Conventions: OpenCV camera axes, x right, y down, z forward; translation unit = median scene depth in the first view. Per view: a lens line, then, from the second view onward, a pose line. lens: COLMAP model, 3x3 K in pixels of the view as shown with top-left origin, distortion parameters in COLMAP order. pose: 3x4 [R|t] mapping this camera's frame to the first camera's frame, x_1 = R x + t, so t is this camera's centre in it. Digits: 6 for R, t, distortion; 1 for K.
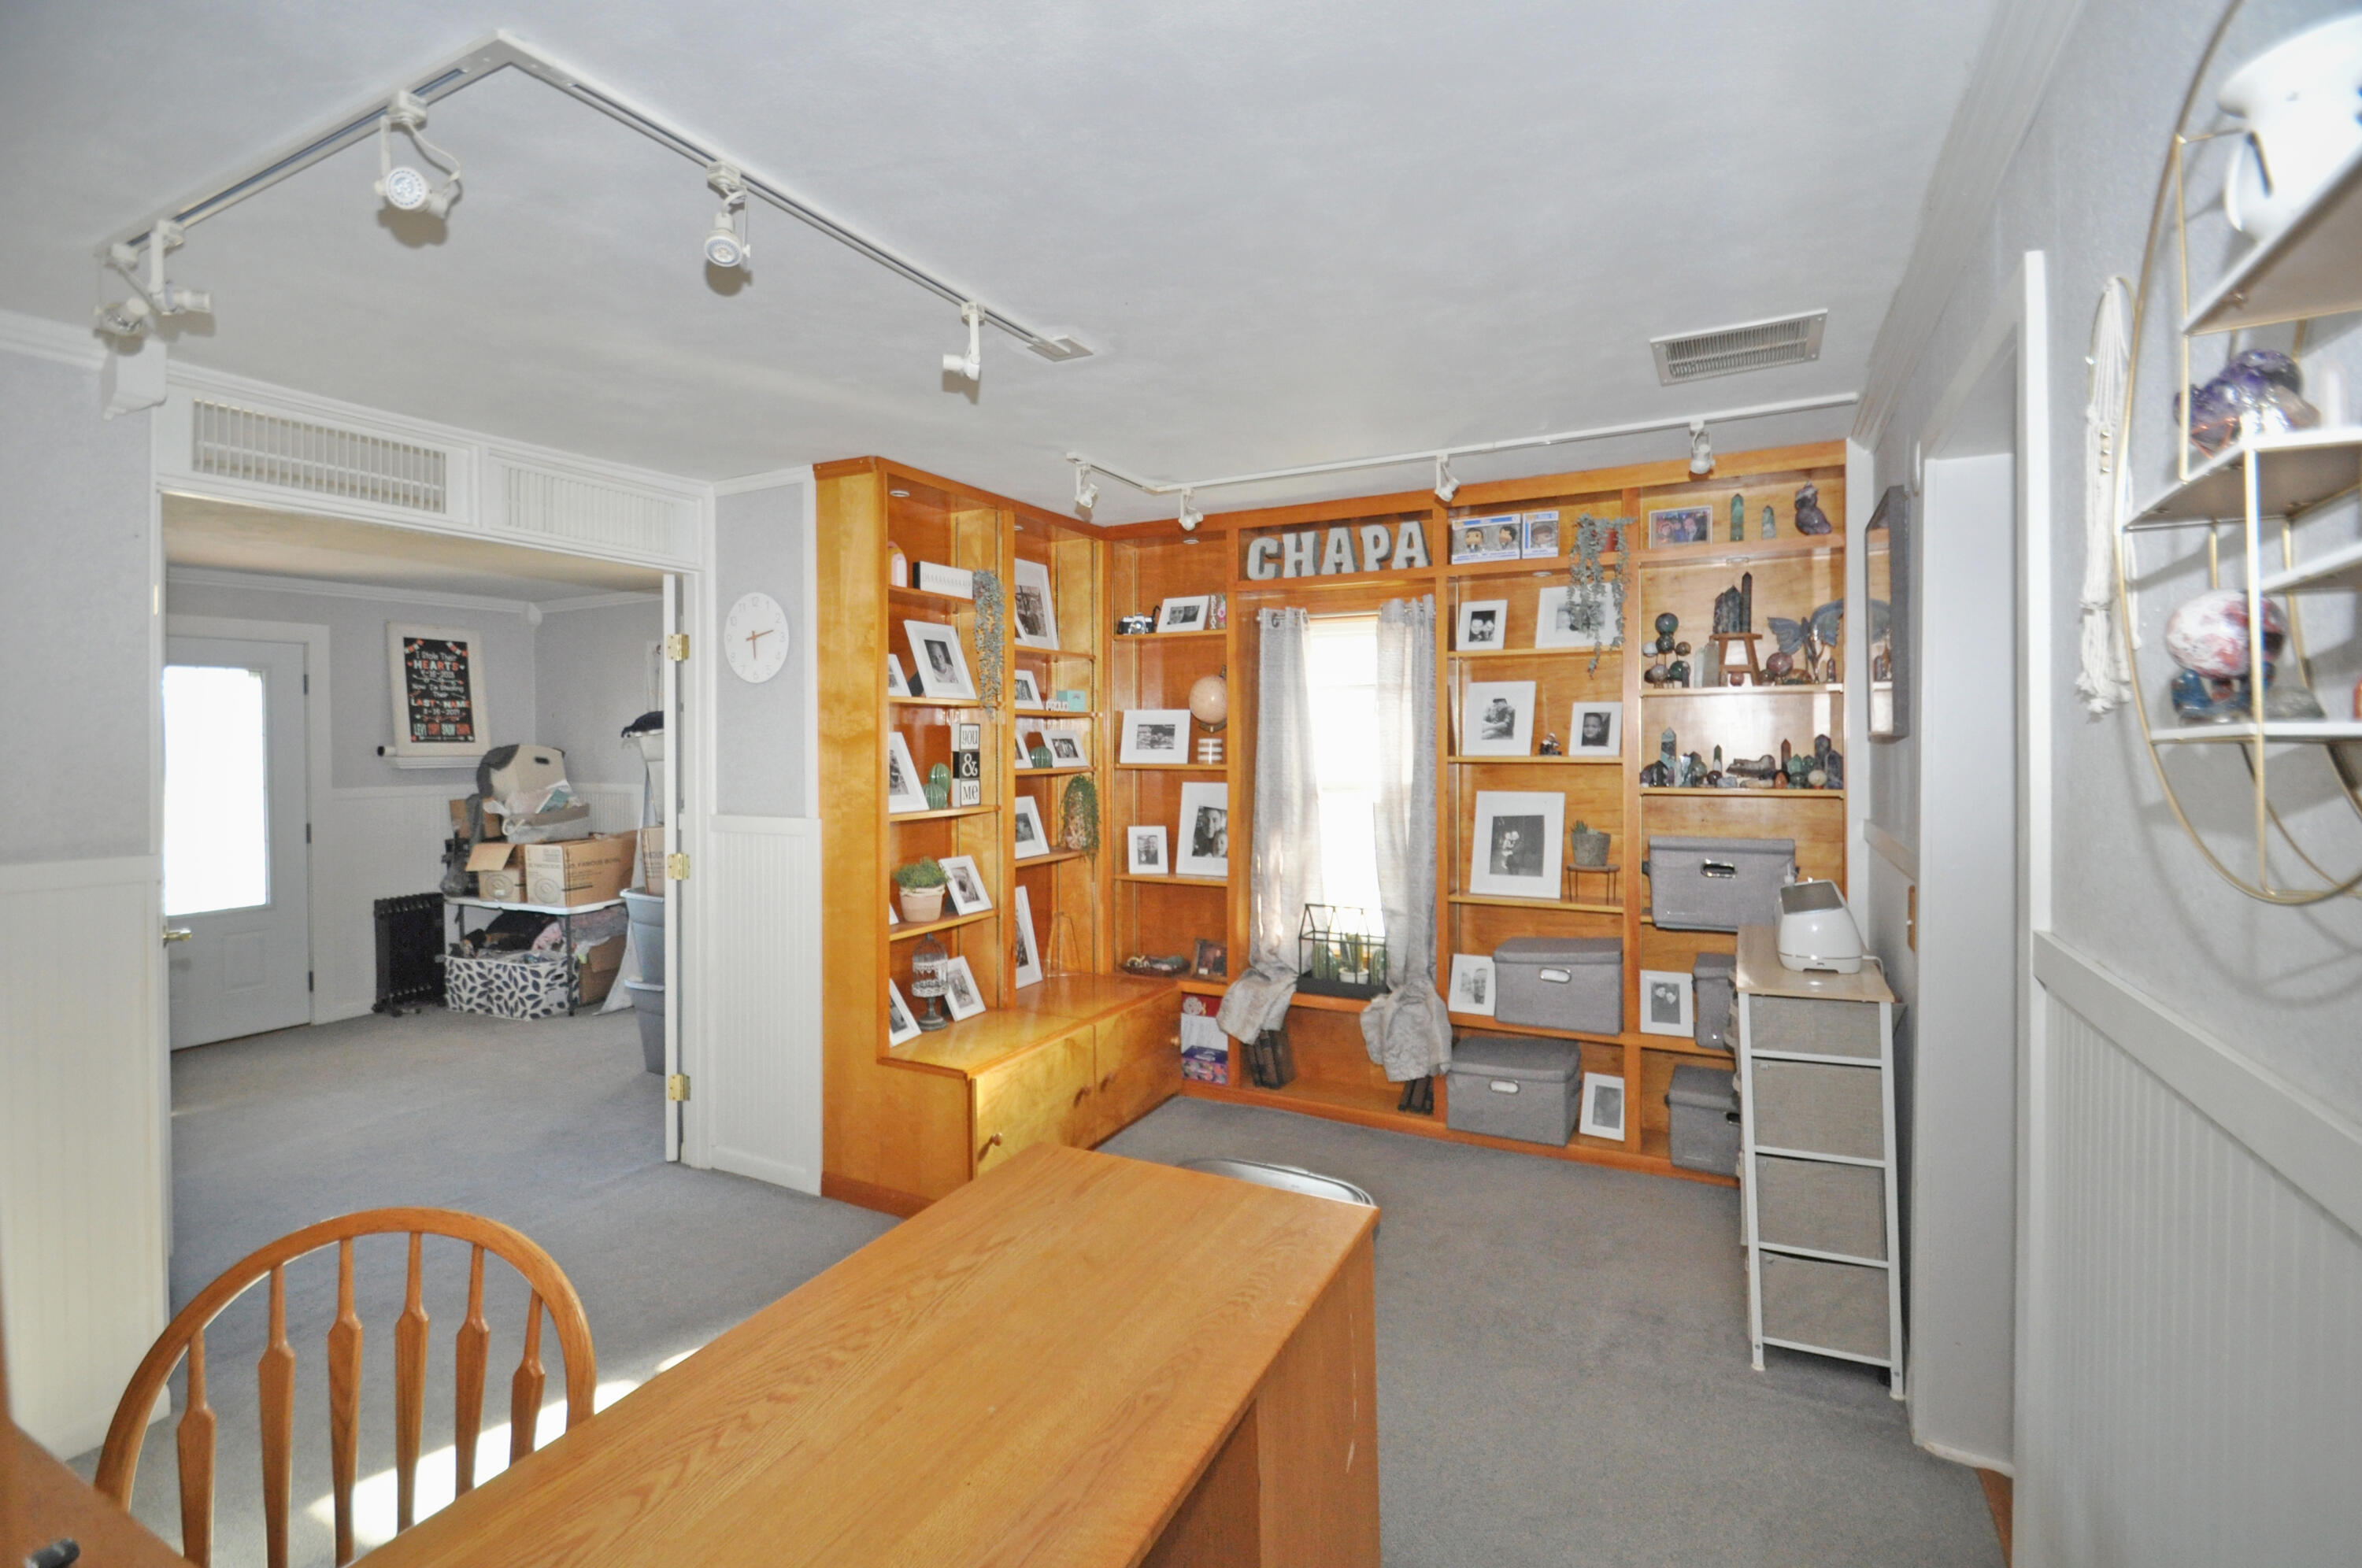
lens RADIAL K [[1055.5, 0, 1177.1], [0, 1055.5, 739.6], [0, 0, 1]] dist [0.022881, 0.000001]
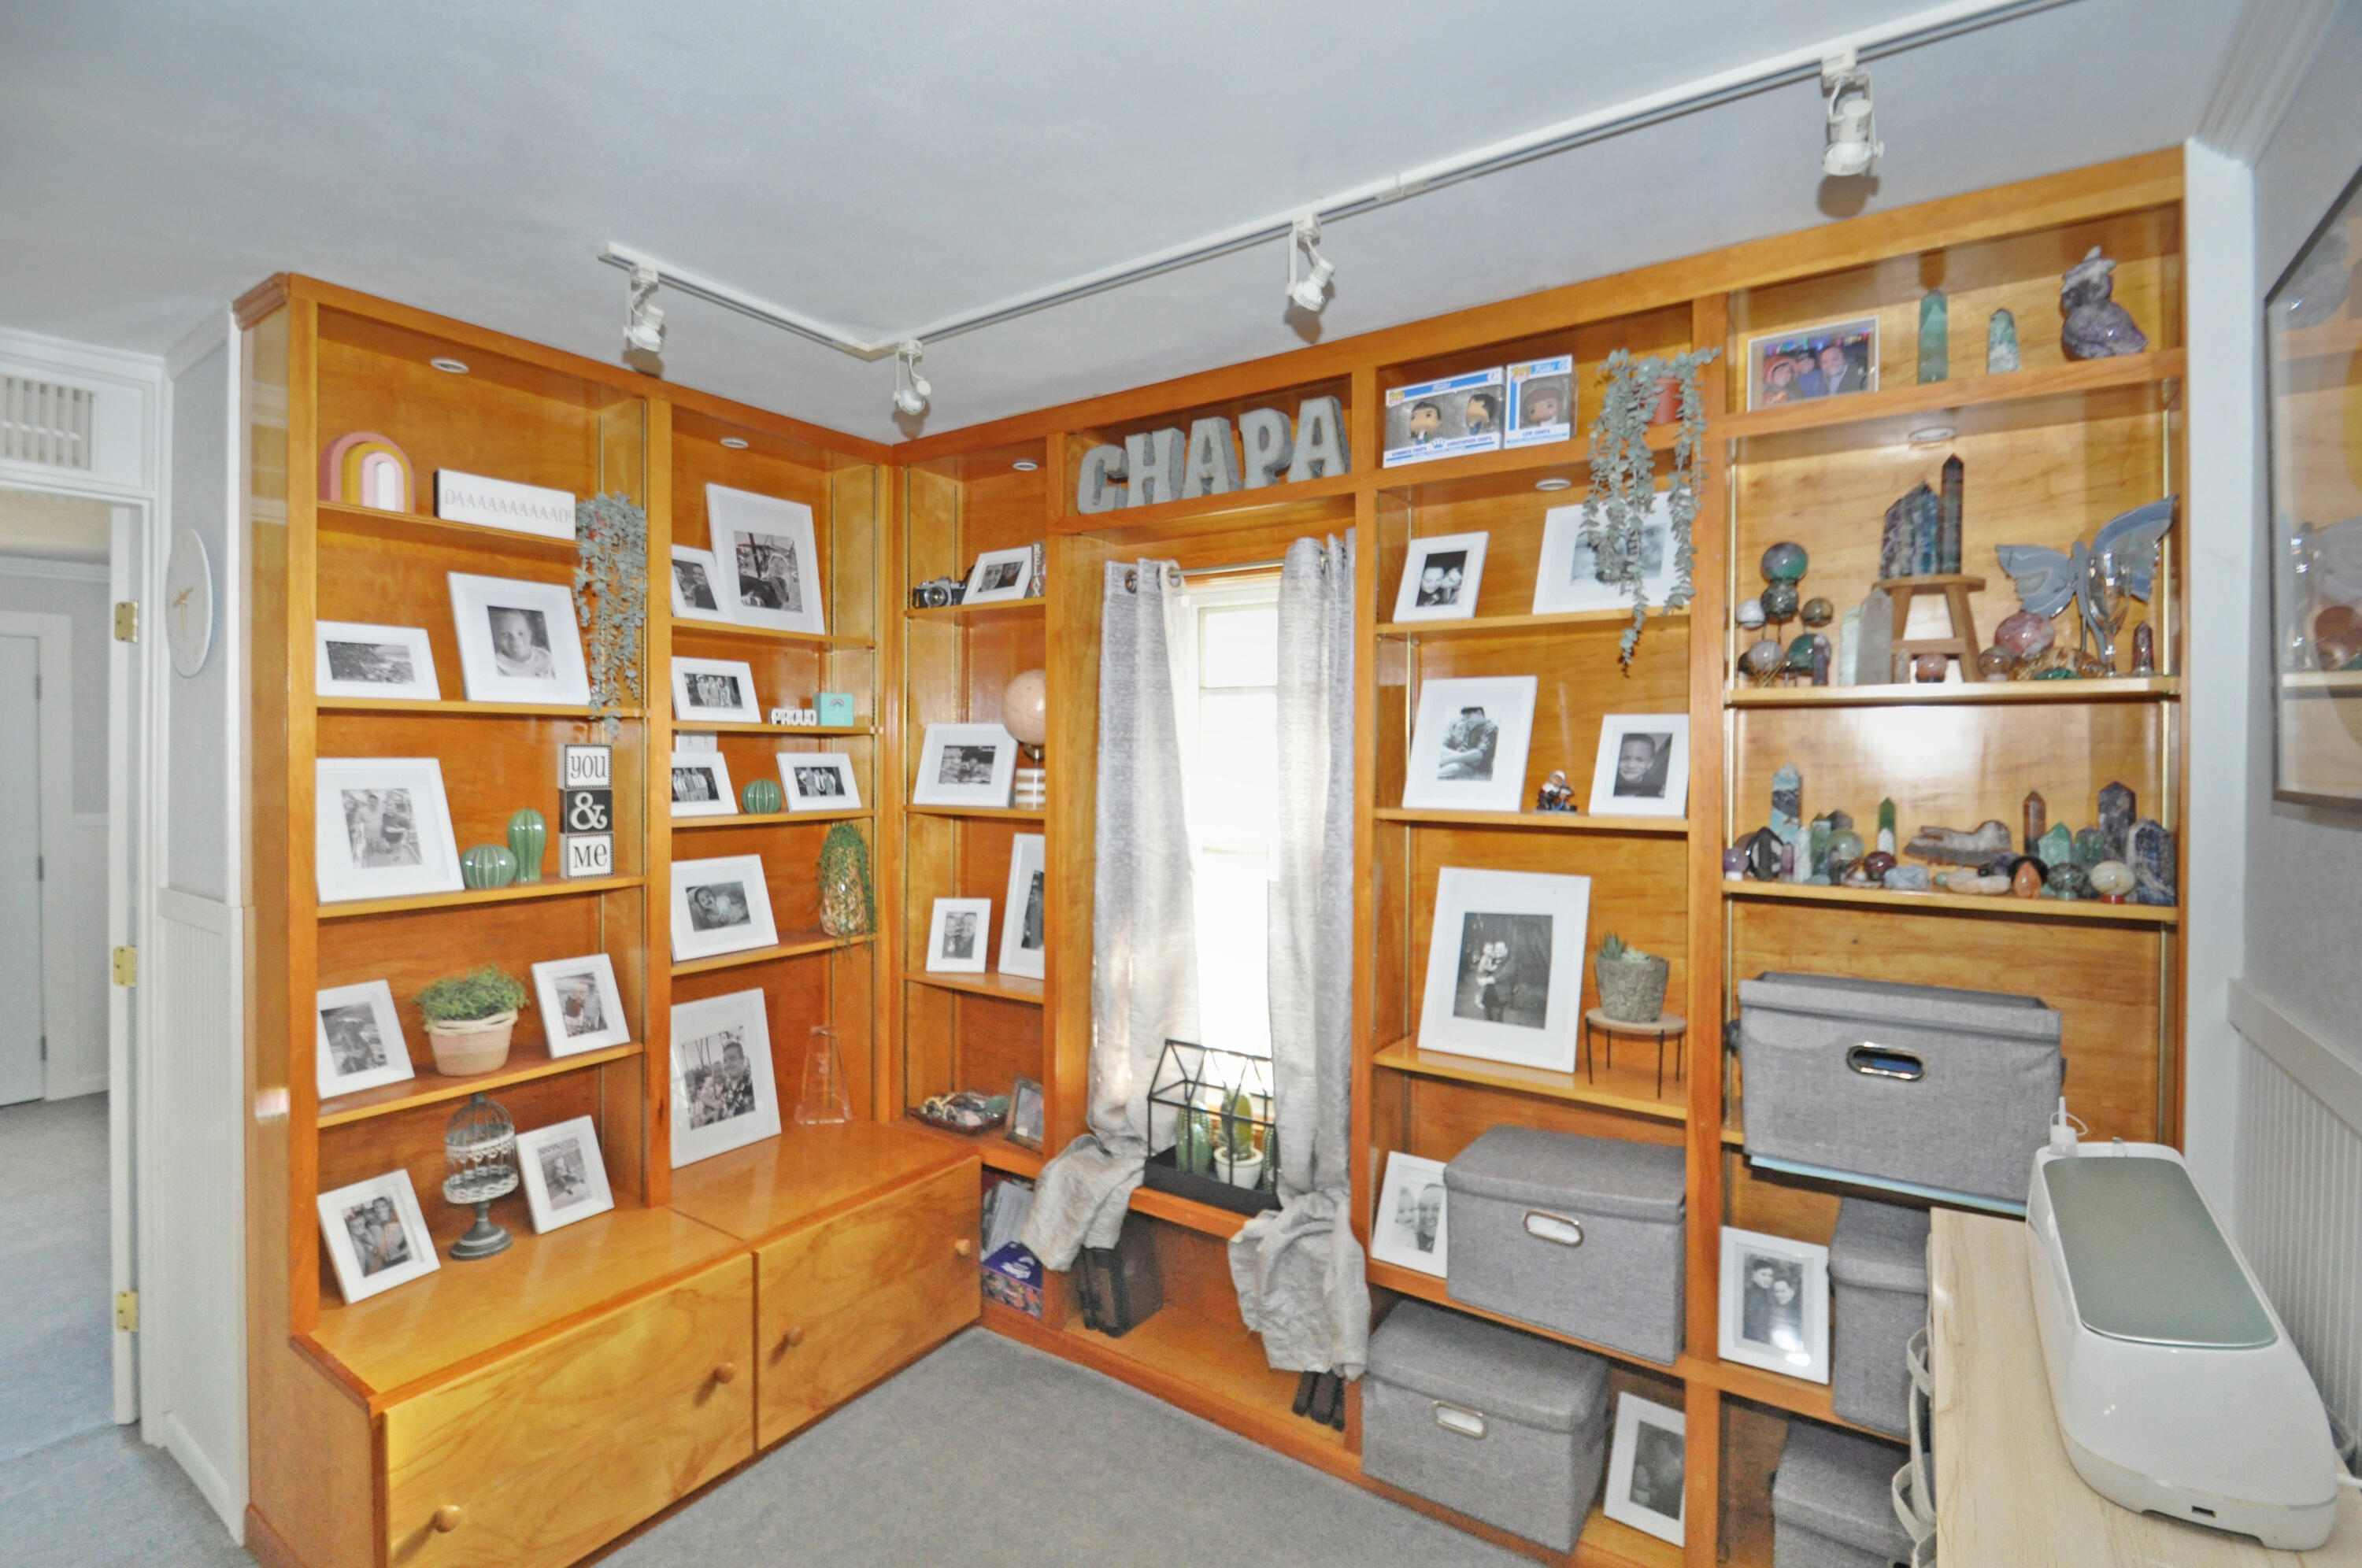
lens RADIAL K [[1108.3, 0, 1136.5], [0, 1108.3, 757.3], [0, 0, 1]] dist [0.025498, -0.017043]
pose [[0.992310, 0.009037, -0.123447, 0.200086], [-0.008525, 0.999953, 0.004677, -0.013302], [0.123484, -0.003588, 0.992340, 0.389167]]
